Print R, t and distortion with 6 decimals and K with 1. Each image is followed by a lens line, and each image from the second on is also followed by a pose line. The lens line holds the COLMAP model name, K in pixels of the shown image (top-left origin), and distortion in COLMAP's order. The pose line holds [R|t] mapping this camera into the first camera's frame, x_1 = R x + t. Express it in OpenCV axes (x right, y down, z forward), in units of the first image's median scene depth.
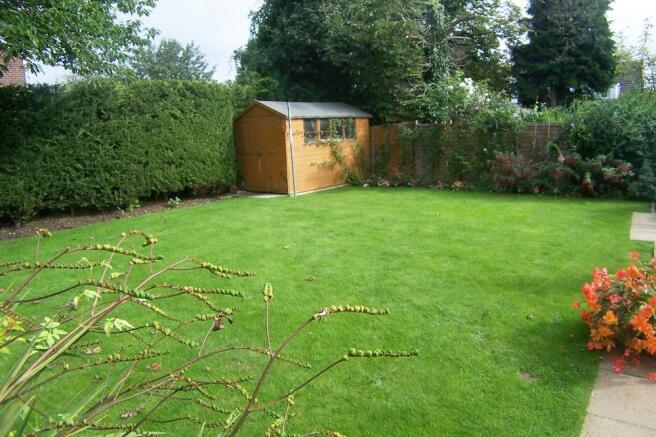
lens RADIAL K [[434.4, 0, 326.3], [0, 434.4, 215.6], [0, 0, 1]] dist [-0.184065, 0.045495]
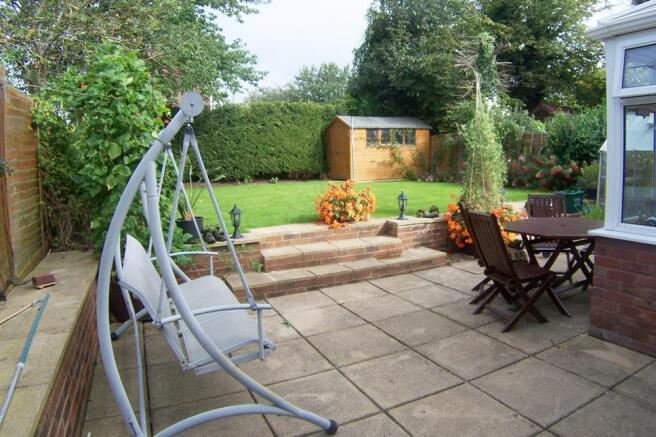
lens RADIAL K [[434.4, 0, 328.8], [0, 434.4, 219.4], [0, 0, 1]] dist [-0.184065, 0.045495]
pose [[0.910967, 0.086952, -0.403210, 0.430416], [-0.096113, 0.995367, -0.002498, 0.086680], [0.401125, 0.041029, 0.915104, -0.328296]]
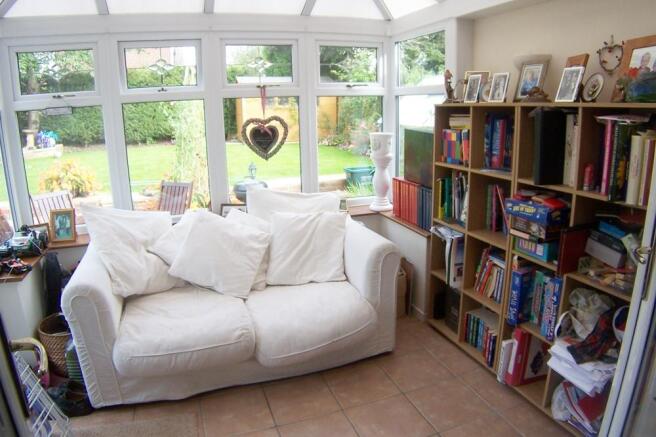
lens RADIAL K [[434.4, 0, 329.5], [0, 434.4, 218.2], [0, 0, 1]] dist [-0.184065, 0.045495]
pose [[0.870156, 0.161202, -0.465663, 0.848266], [-0.124669, 0.986253, 0.108458, 0.005652], [0.476746, -0.036321, 0.878291, -0.117152]]
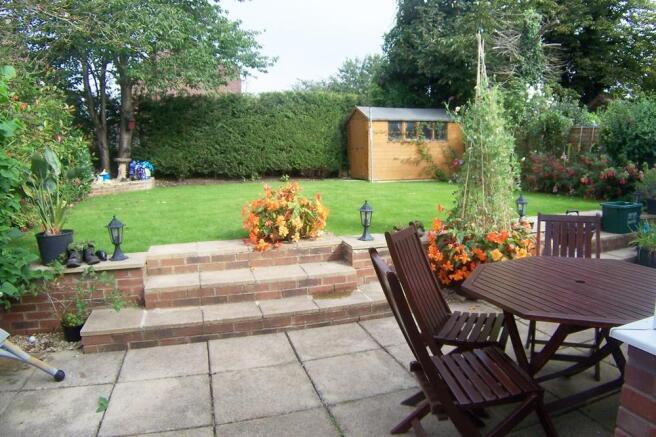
lens RADIAL K [[434.4, 0, 325.9], [0, 434.4, 216.0], [0, 0, 1]] dist [-0.184065, 0.045495]
pose [[0.843342, 0.114410, -0.525057, 0.472612], [-0.126185, 0.991915, 0.013462, 0.050560], [0.522352, 0.054901, 0.850961, -0.122331]]
